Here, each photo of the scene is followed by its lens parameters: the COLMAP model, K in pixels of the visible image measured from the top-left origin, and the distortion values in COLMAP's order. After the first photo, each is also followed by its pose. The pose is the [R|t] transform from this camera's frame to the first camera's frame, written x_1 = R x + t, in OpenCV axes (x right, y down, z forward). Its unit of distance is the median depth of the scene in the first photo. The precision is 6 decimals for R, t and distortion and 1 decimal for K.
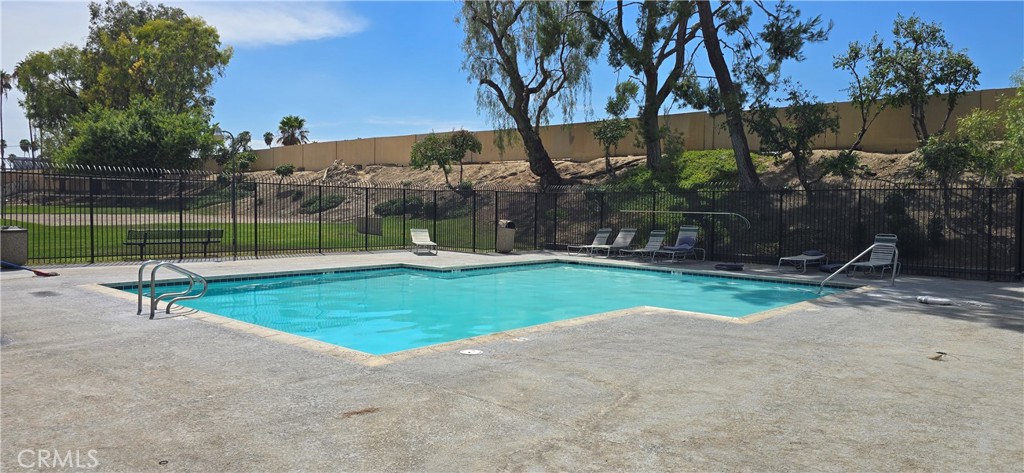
lens RADIAL K [[687.8, 0, 519.4], [0, 687.8, 229.6], [0, 0, 1]] dist [0.058821, -0.055699]
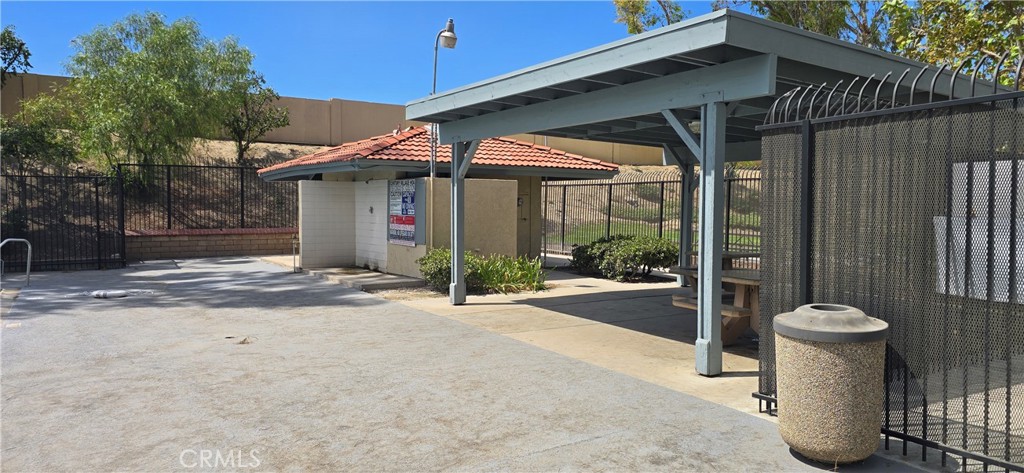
lens RADIAL K [[687.8, 0, 511.4], [0, 687.8, 238.1], [0, 0, 1]] dist [0.058821, -0.055699]
pose [[0.269170, -0.063953, 0.960967, -0.097879], [0.036592, 0.997752, 0.056151, -0.004726], [-0.962397, 0.020050, 0.270905, 0.117880]]
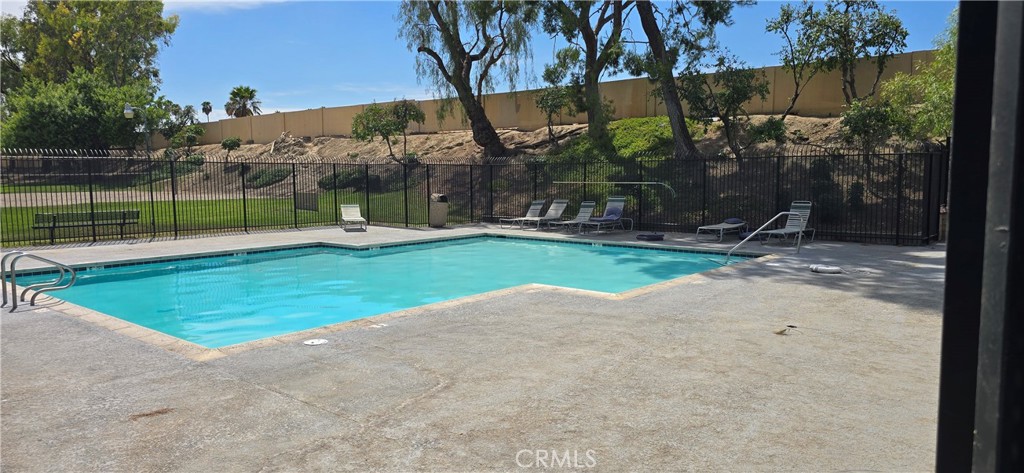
lens RADIAL K [[687.8, 0, 515.5], [0, 687.8, 245.0], [0, 0, 1]] dist [0.058821, -0.055699]
pose [[0.999274, -0.024149, 0.029466, 0.065217], [0.022020, 0.997266, 0.070531, -0.008091], [-0.031088, -0.069831, 0.997074, 0.004538]]
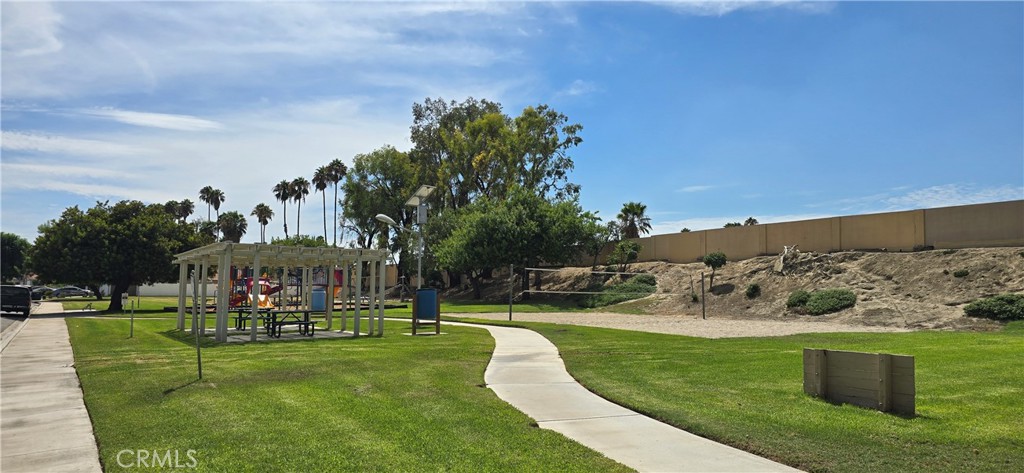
lens RADIAL K [[687.8, 0, 509.2], [0, 687.8, 238.1], [0, 0, 1]] dist [0.058821, -0.055699]
pose [[0.965522, -0.024319, -0.259183, -0.818815], [-0.007610, 0.992565, -0.121481, -0.021547], [0.260210, 0.119265, 0.958158, 0.311231]]
